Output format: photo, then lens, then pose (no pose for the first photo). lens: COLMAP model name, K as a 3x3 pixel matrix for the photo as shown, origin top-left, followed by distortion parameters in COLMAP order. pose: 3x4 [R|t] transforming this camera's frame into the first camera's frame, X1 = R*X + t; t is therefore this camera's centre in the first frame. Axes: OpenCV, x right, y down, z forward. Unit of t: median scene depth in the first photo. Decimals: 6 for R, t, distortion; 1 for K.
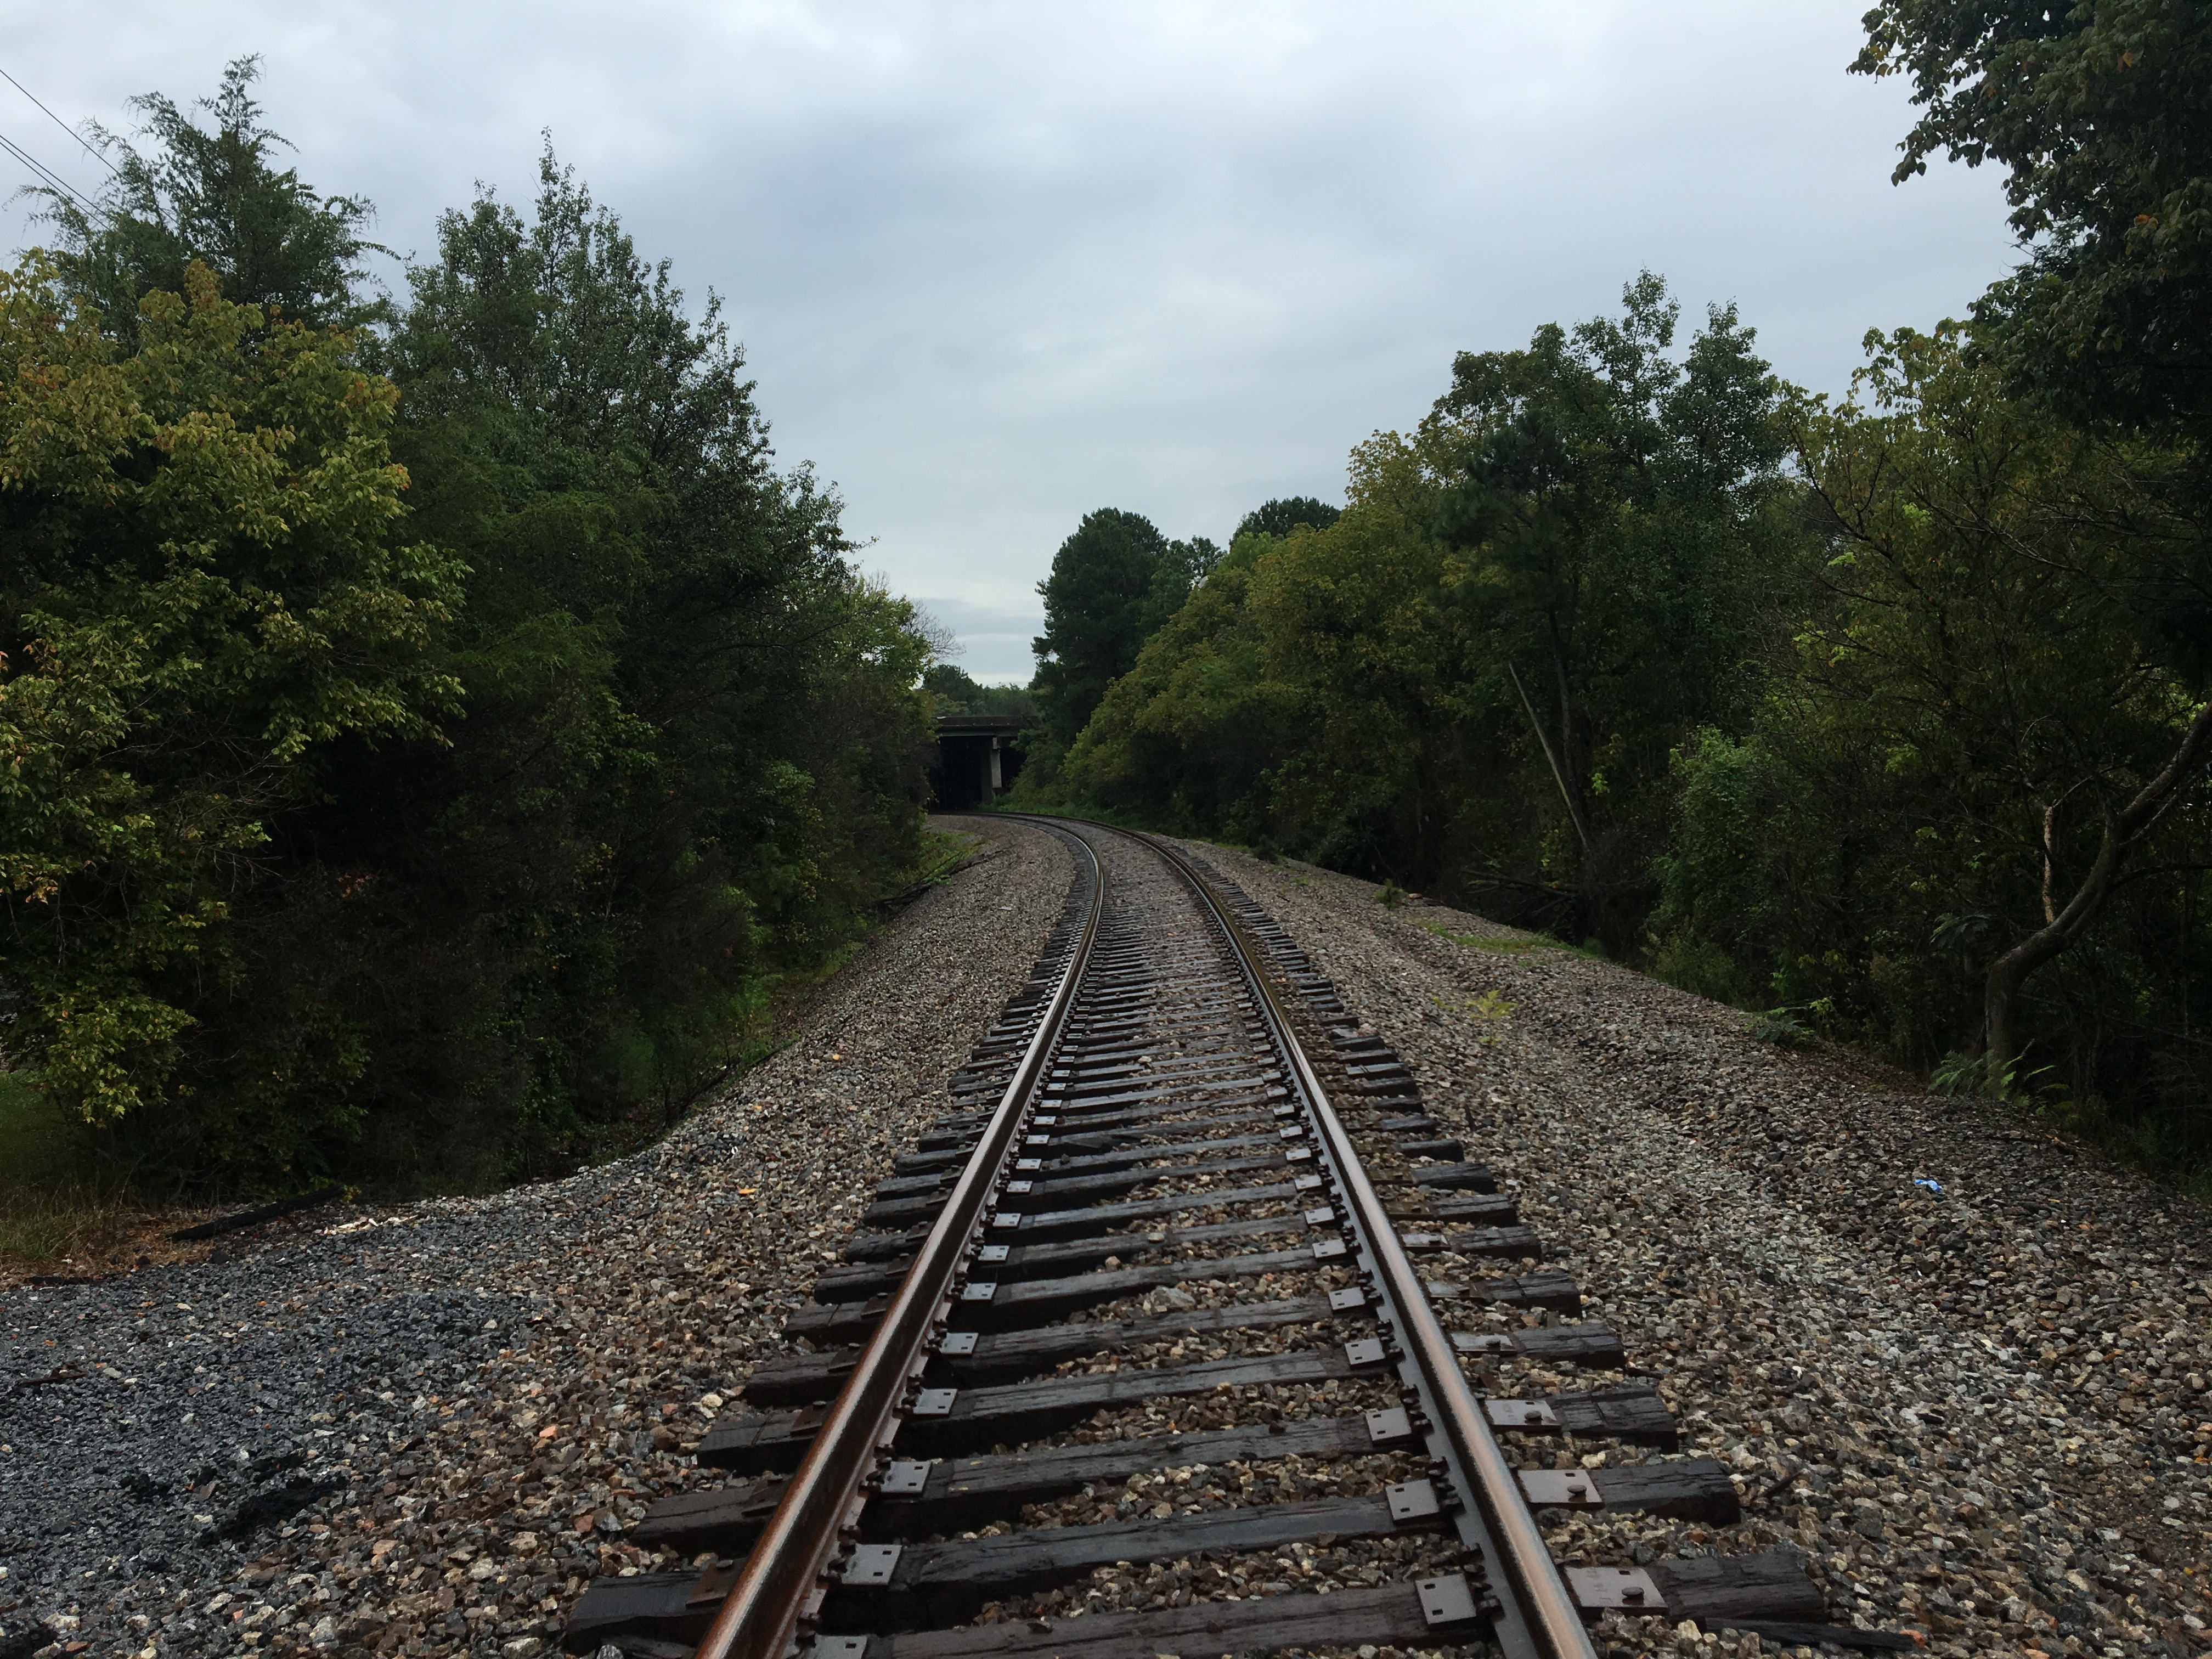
lens RADIAL K [[1831.2, 0, 1067.6], [0, 1831.2, 829.7], [0, 0, 1]] dist [0.095201, -0.174345]
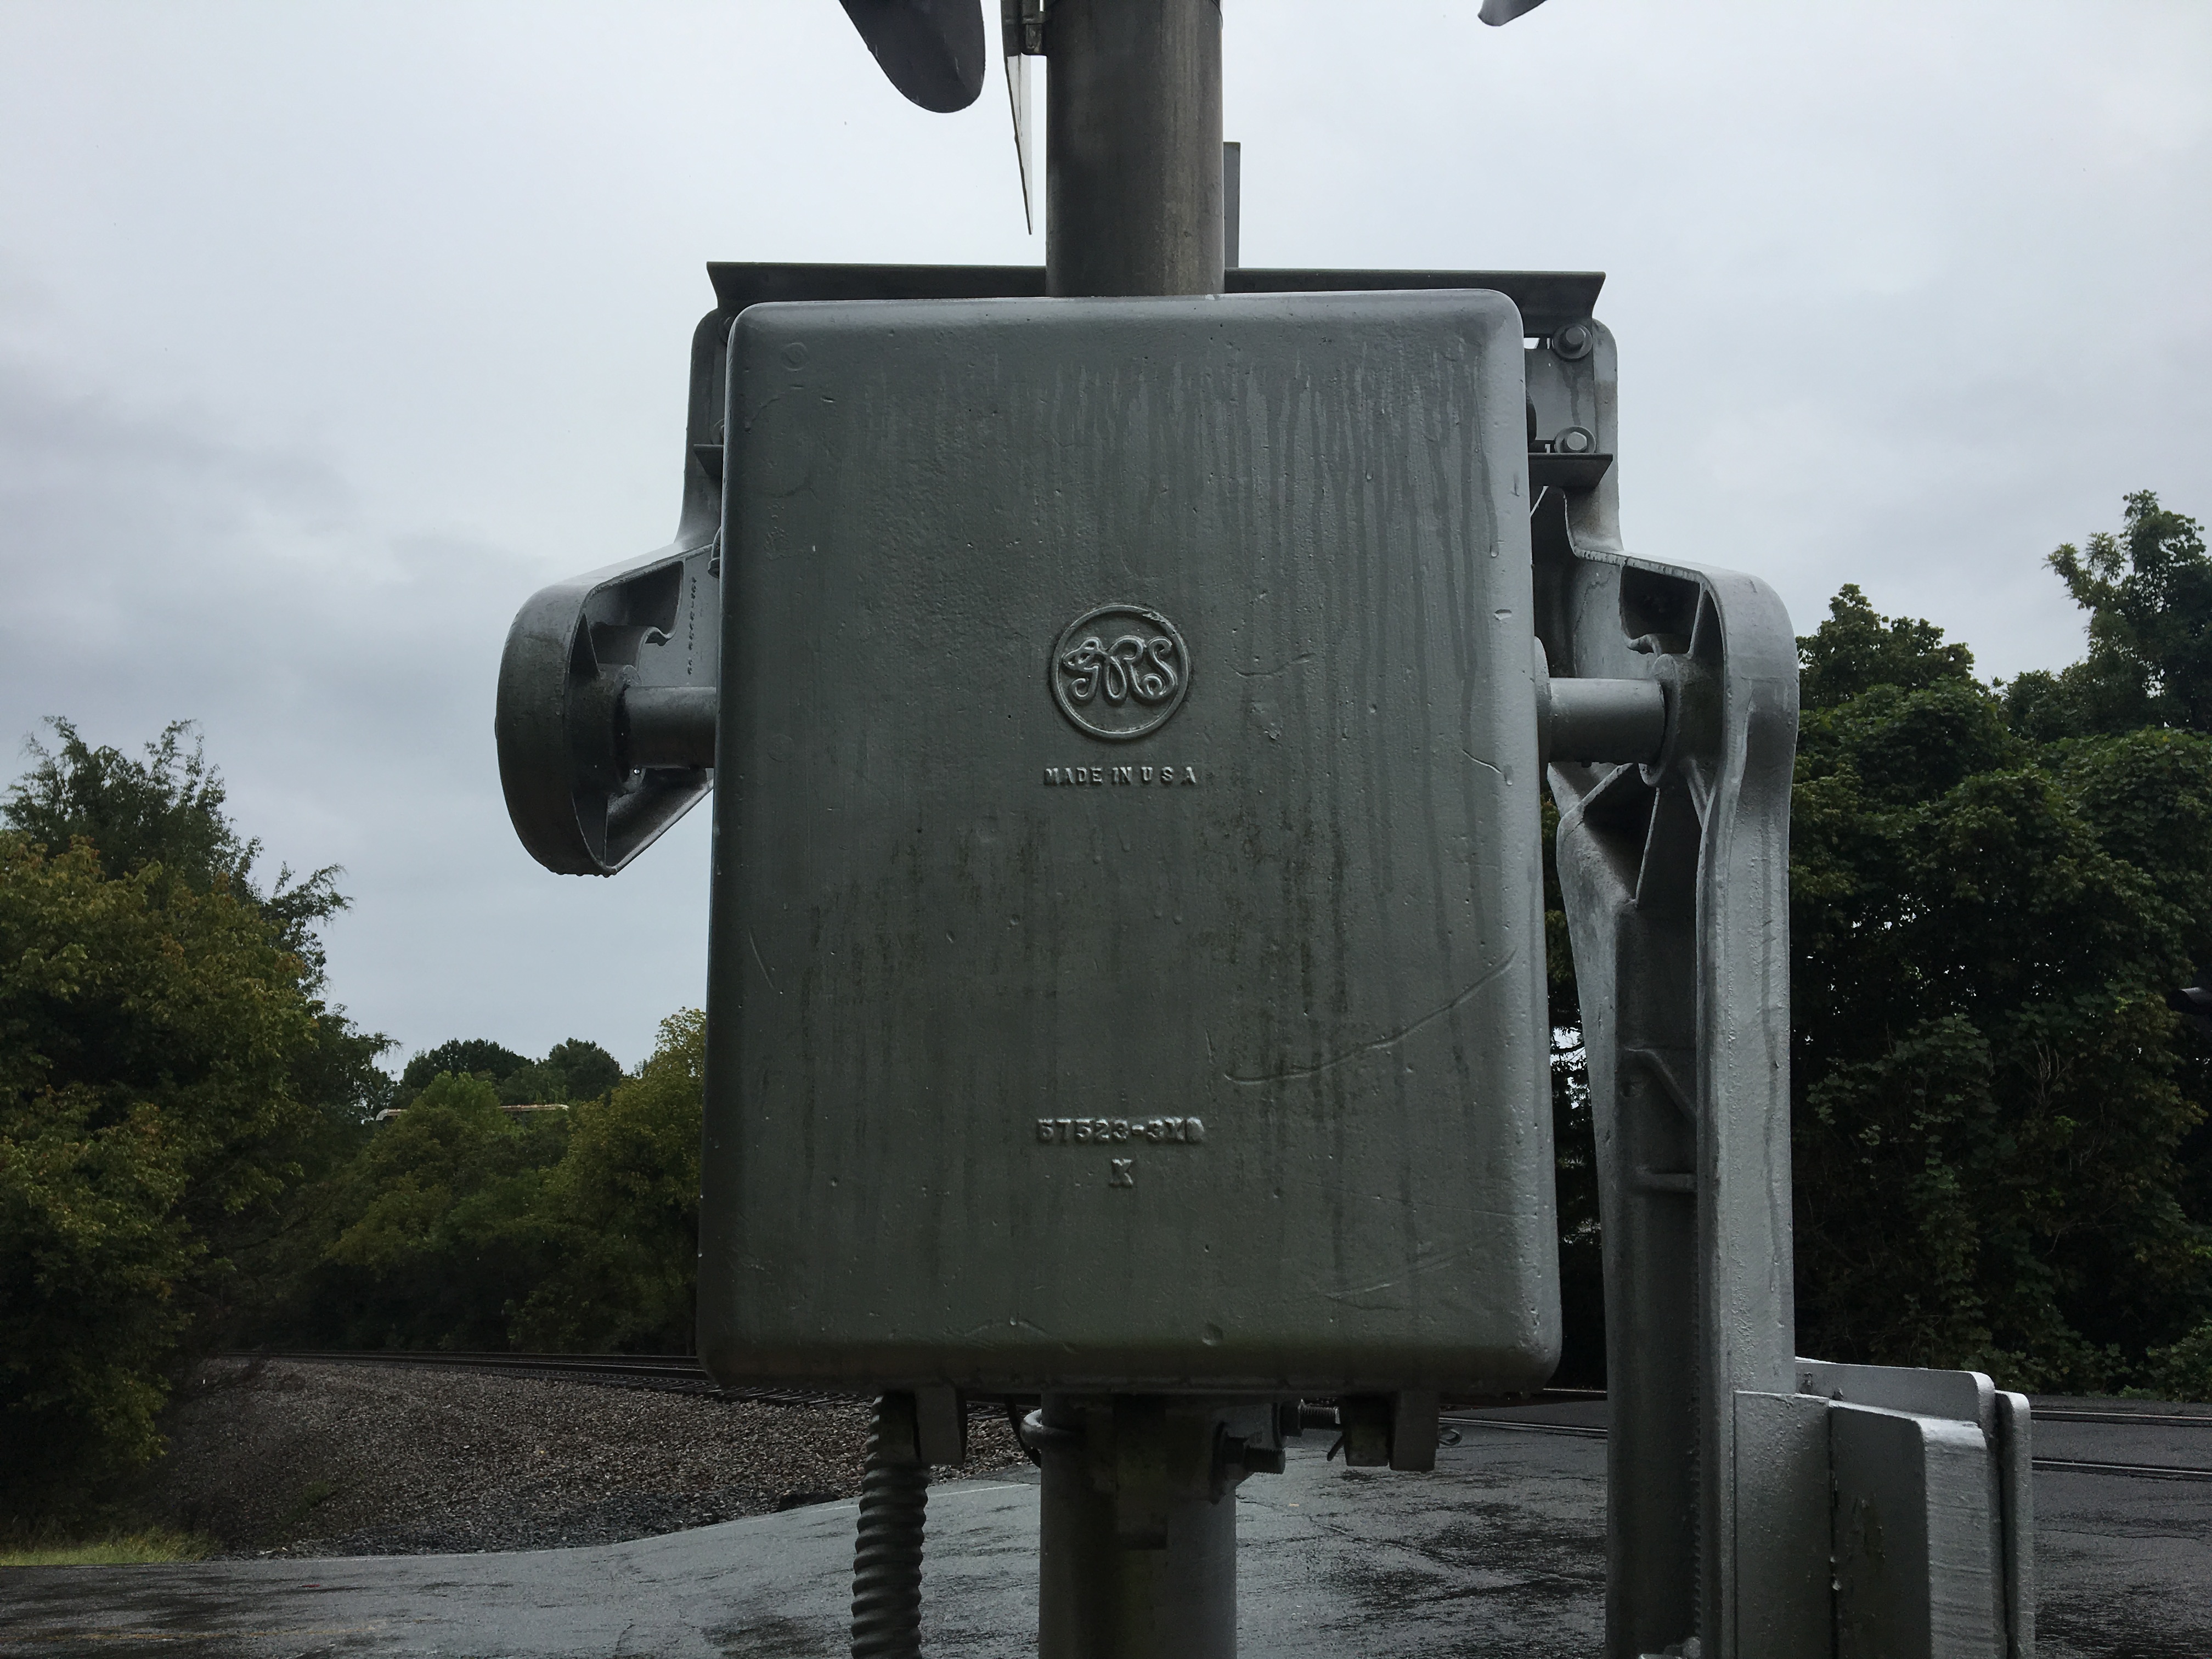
lens RADIAL K [[1831.2, 0, 1067.6], [0, 1831.2, 829.7], [0, 0, 1]] dist [0.095201, -0.174345]
pose [[0.886878, 0.148328, 0.437545, -0.168441], [-0.013268, 0.954847, -0.296801, 0.030624], [-0.461812, 0.257421, 0.848801, -0.191849]]
